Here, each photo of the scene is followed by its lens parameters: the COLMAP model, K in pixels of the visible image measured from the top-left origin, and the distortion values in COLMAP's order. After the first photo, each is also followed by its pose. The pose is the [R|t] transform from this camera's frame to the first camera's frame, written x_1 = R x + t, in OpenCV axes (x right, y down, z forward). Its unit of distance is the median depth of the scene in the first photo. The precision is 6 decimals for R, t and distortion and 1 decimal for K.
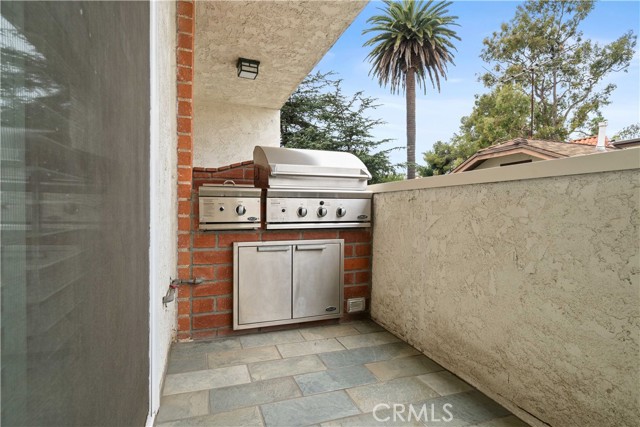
lens RADIAL K [[332.2, 0, 322.1], [0, 332.2, 215.8], [0, 0, 1]] dist [0.001537, 0.000094]
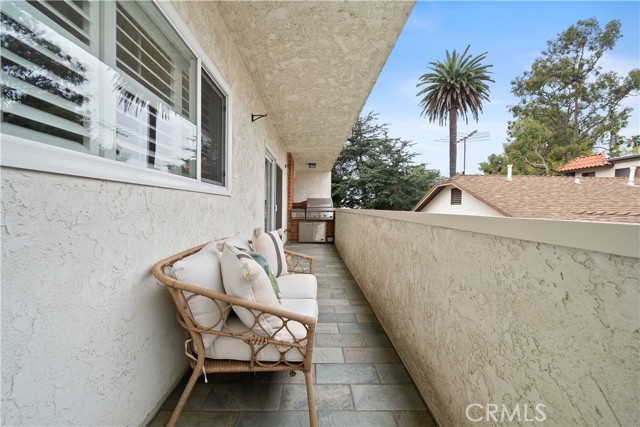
lens RADIAL K [[259.0, 0, 318.5], [0, 259.0, 210.5], [0, 0, 1]] dist [0.000594, 0.000037]
pose [[0.941635, 0.007908, -0.336543, 0.116499], [-0.009665, 0.999947, -0.003548, -0.006677], [0.336497, 0.006594, 0.941662, -0.221150]]
